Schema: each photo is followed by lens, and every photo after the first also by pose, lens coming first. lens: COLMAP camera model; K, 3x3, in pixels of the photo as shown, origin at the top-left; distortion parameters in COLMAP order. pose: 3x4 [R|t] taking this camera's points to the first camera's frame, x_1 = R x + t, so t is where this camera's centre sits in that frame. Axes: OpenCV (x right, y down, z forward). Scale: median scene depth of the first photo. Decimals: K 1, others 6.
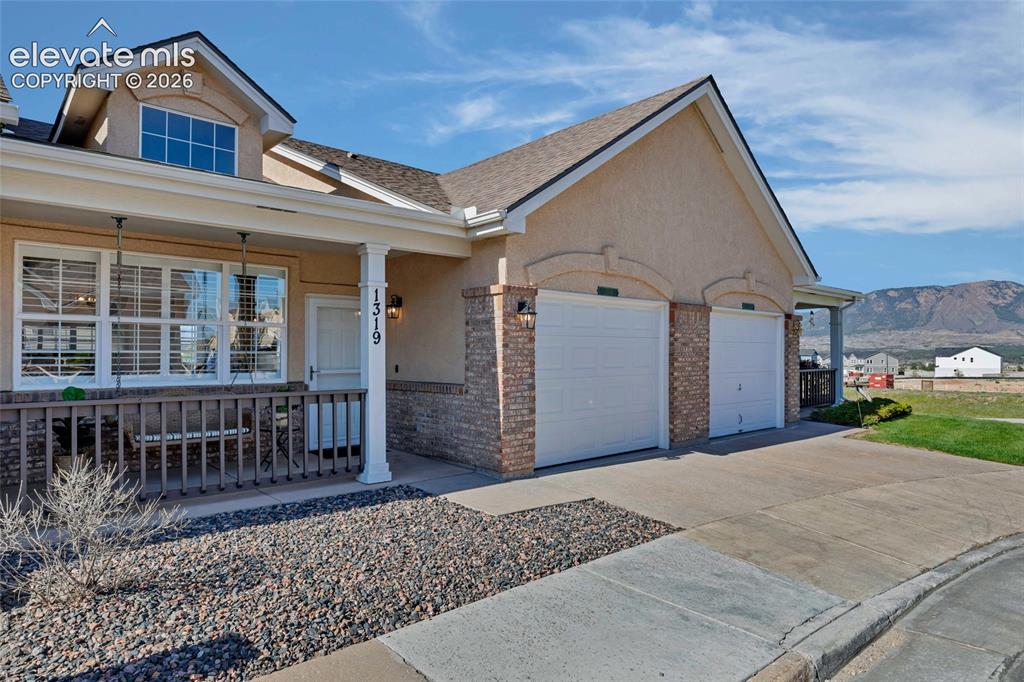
lens RADIAL K [[604.6, 0, 511.0], [0, 604.6, 334.5], [0, 0, 1]] dist [-0.001984, -0.001603]
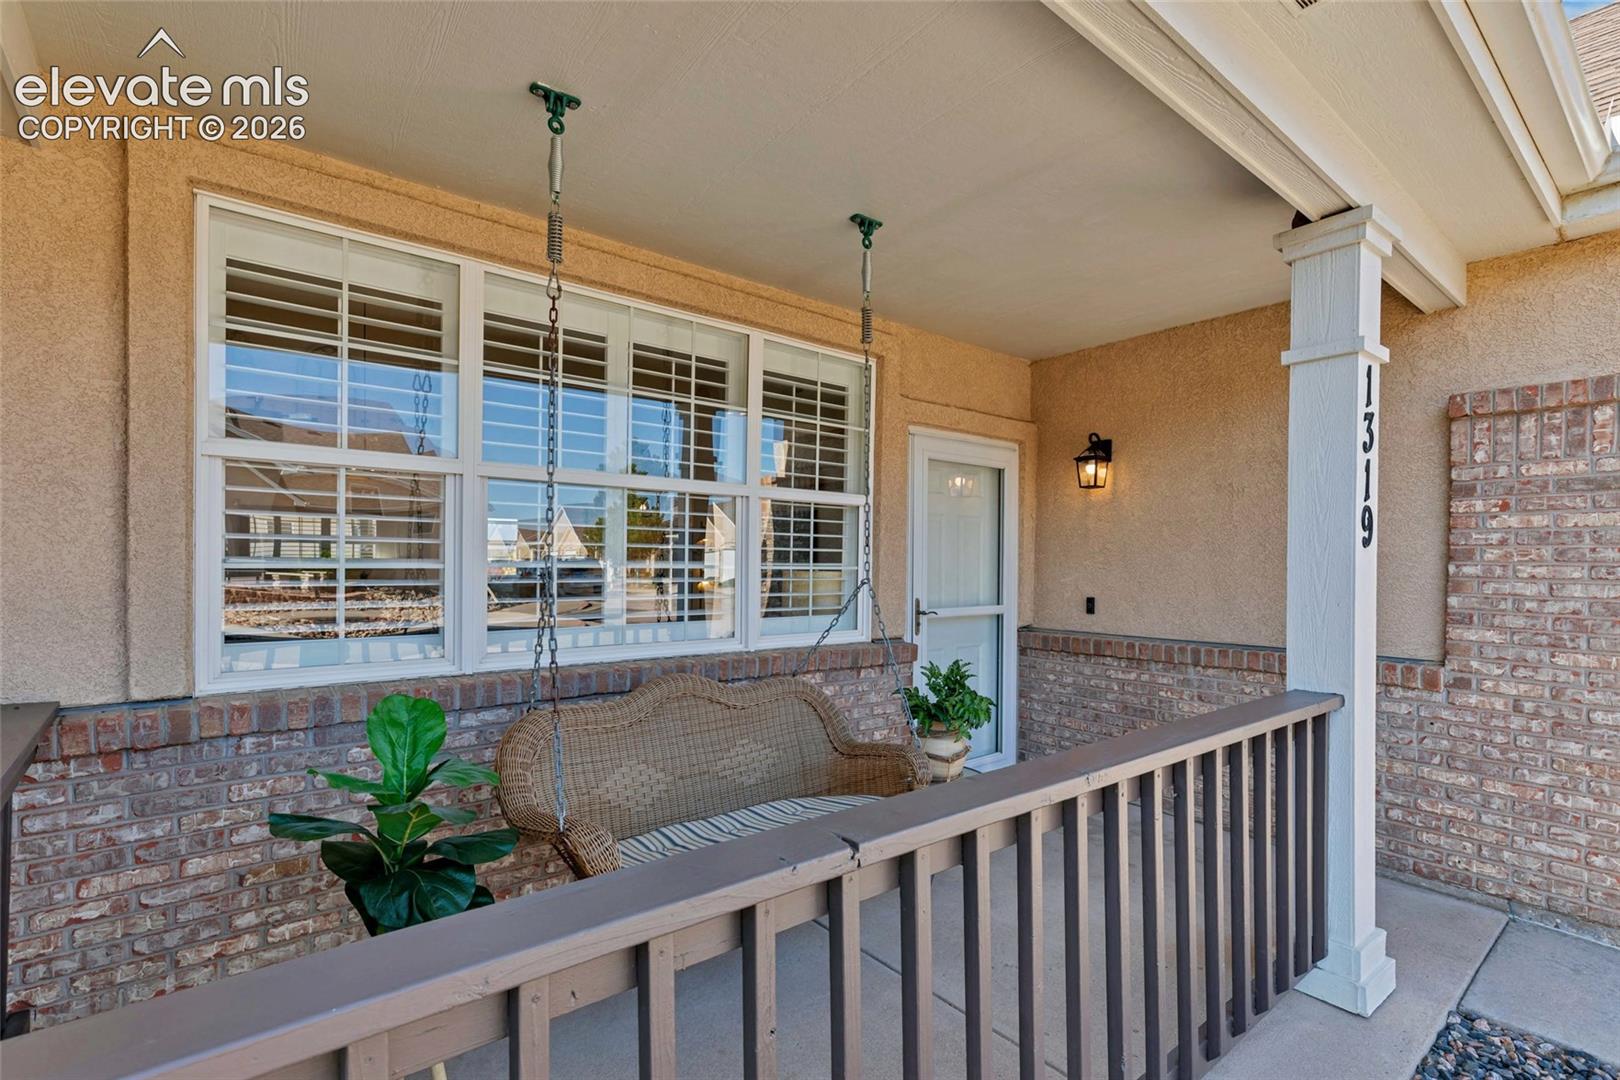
lens RADIAL K [[733.6, 0, 814.2], [0, 733.6, 550.3], [0, 0, 1]] dist [0.004099, -0.000119]
pose [[0.999620, 0.006763, -0.026720, -0.438109], [-0.006301, 0.999830, 0.017351, 0.011263], [0.026833, -0.017176, 0.999492, 0.554976]]
